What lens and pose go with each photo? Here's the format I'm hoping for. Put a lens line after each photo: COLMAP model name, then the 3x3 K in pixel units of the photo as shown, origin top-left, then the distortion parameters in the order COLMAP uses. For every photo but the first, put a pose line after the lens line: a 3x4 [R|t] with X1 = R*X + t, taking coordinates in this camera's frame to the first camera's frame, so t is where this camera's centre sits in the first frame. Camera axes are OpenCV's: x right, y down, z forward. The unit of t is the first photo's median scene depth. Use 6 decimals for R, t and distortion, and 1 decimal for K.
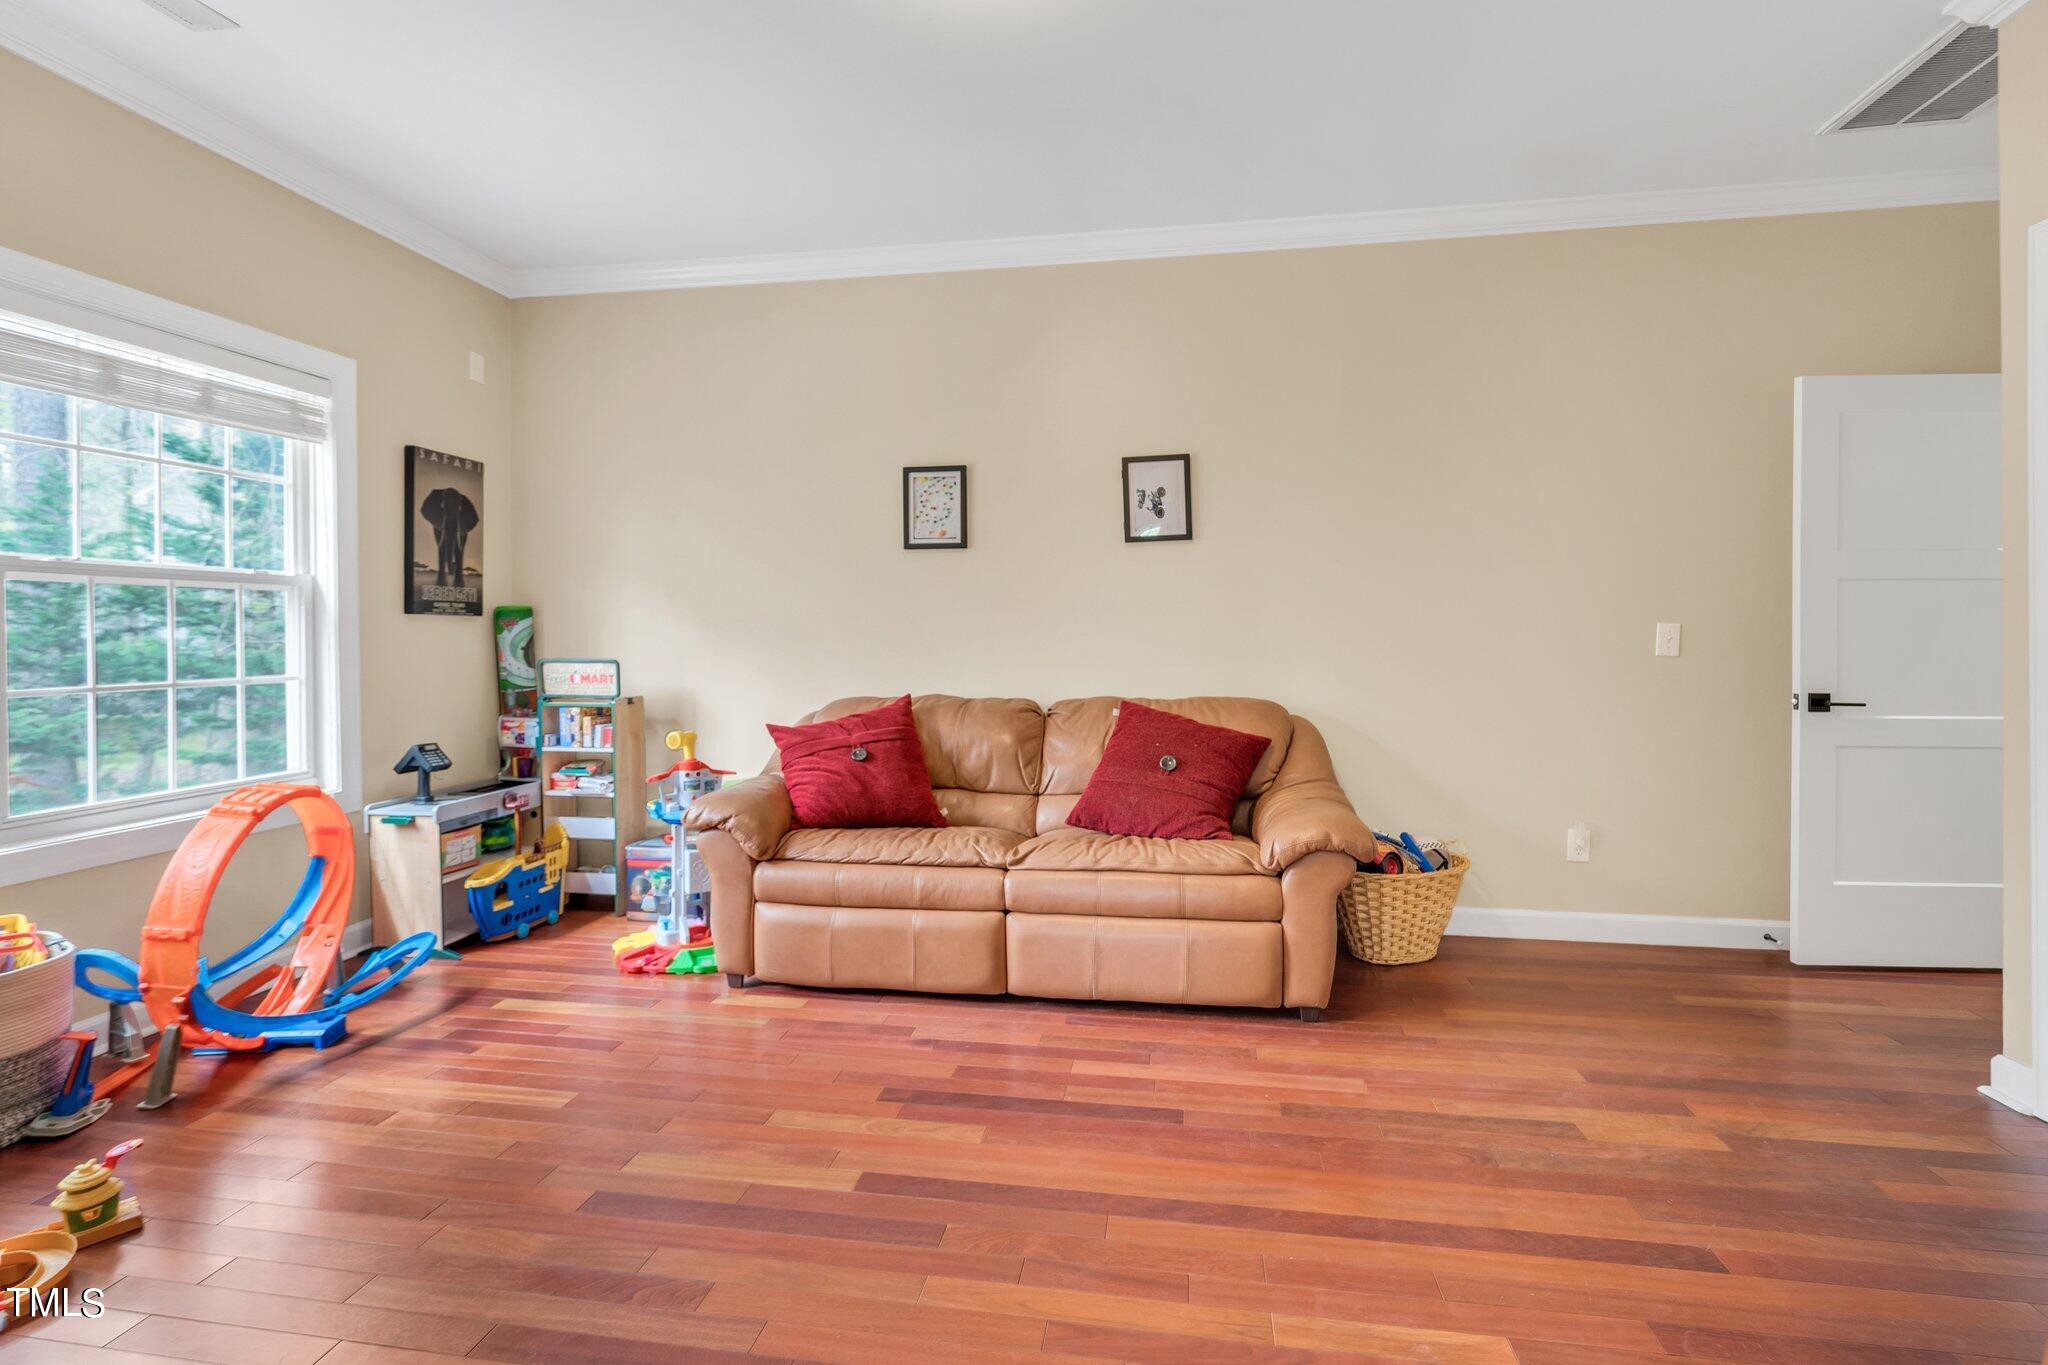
lens RADIAL K [[948.2, 0, 1023.3], [0, 948.2, 661.2], [0, 0, 1]] dist [-0.011914, 0.007646]
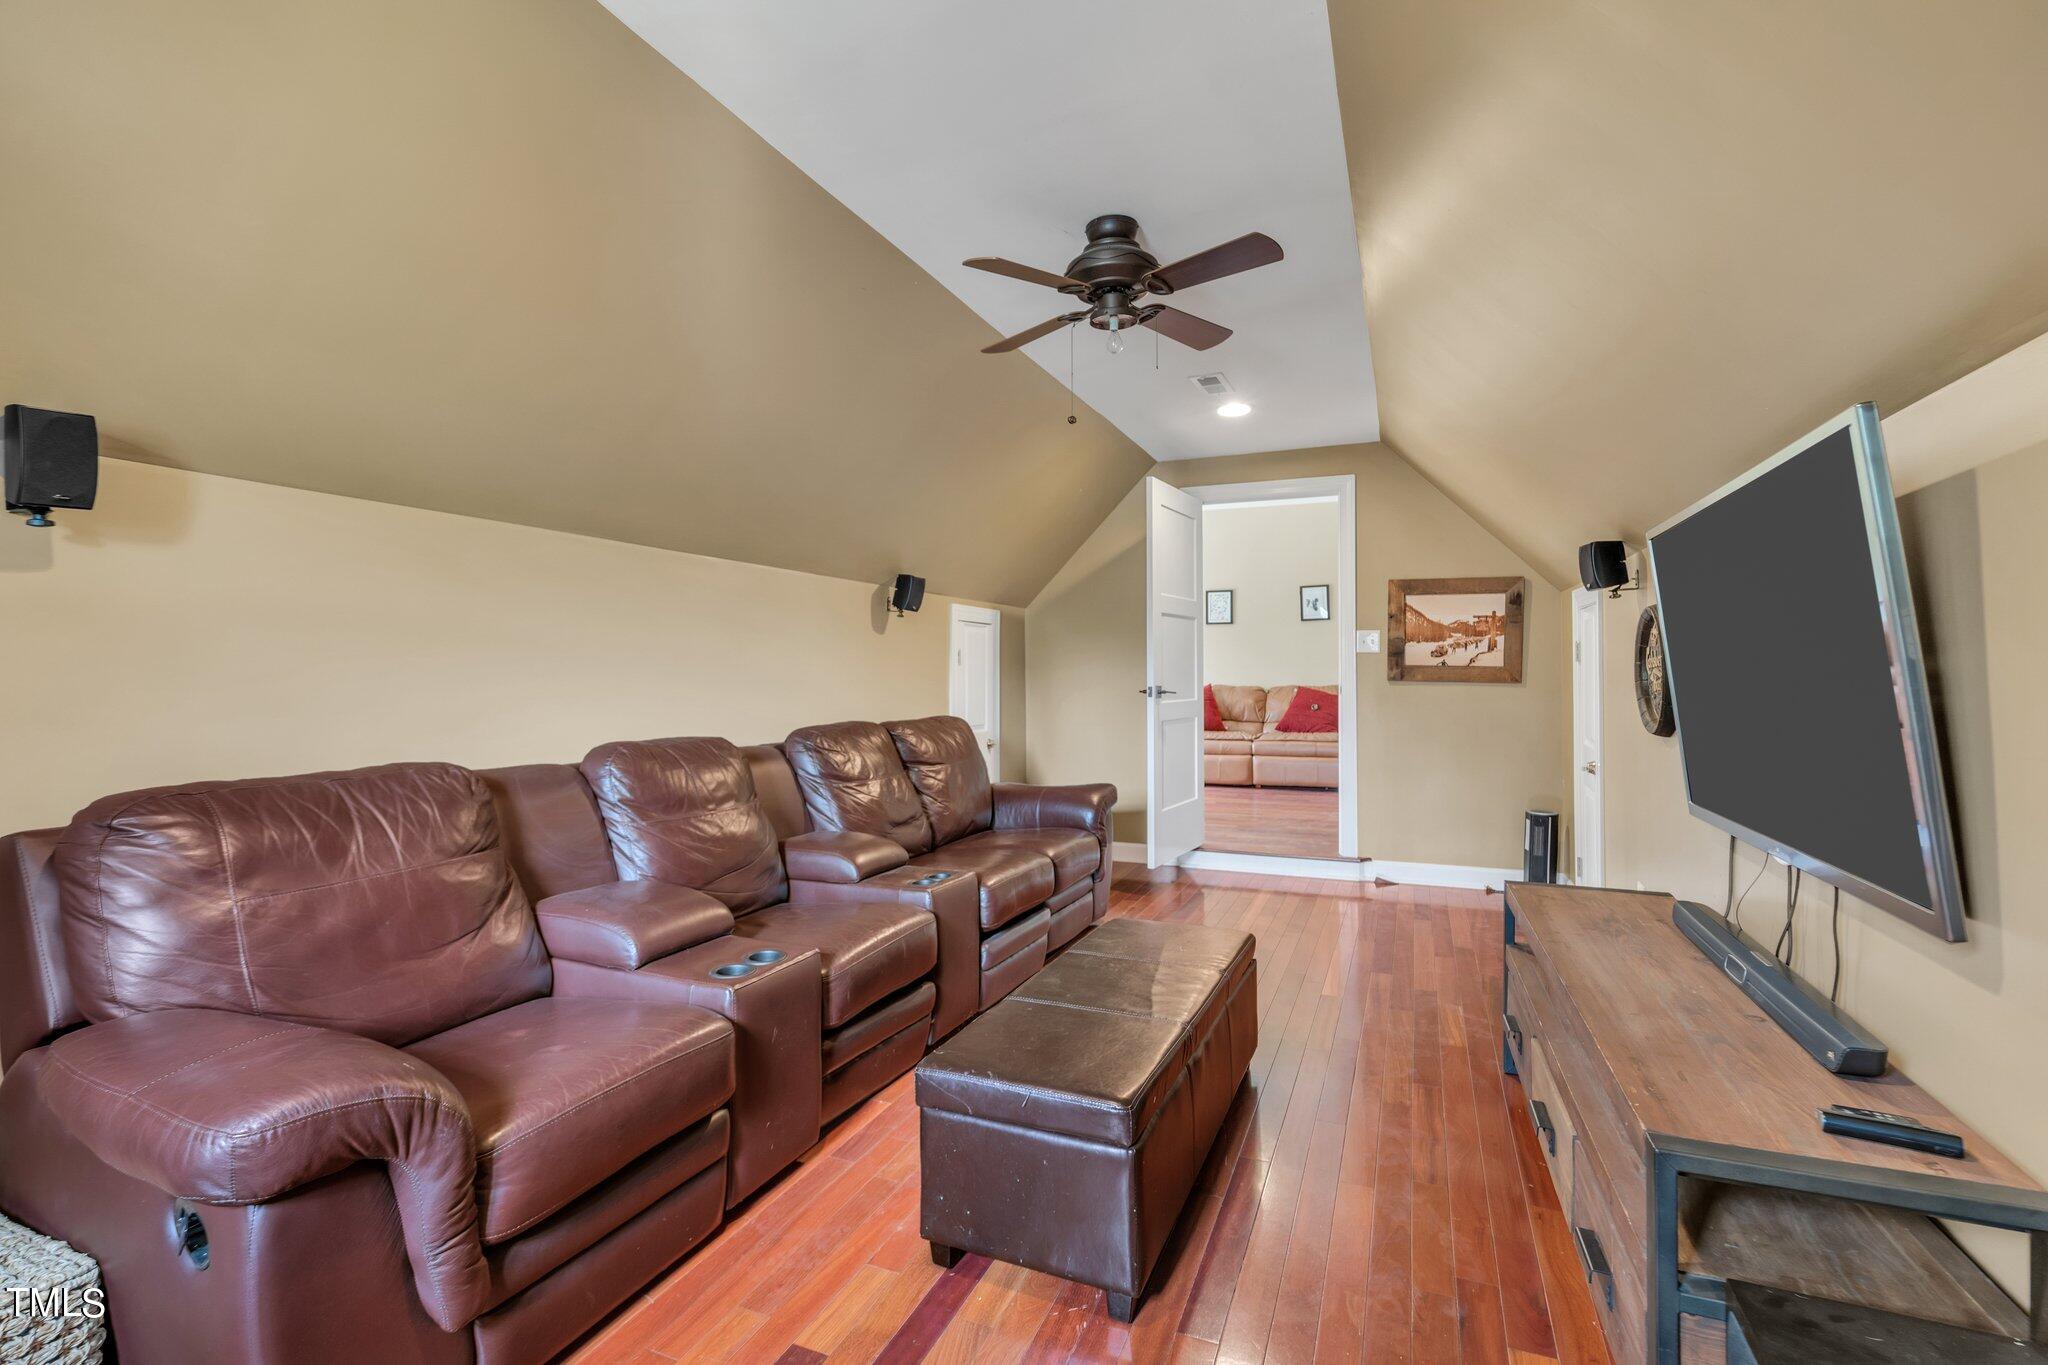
lens RADIAL K [[948.2, 0, 1023.3], [0, 948.2, 661.2], [0, 0, 1]] dist [-0.011914, 0.007646]
pose [[0.973089, -0.003114, -0.230409, -0.026640], [-0.006804, 0.999084, -0.042237, 0.089282], [0.230330, 0.042668, 0.972177, -1.649302]]
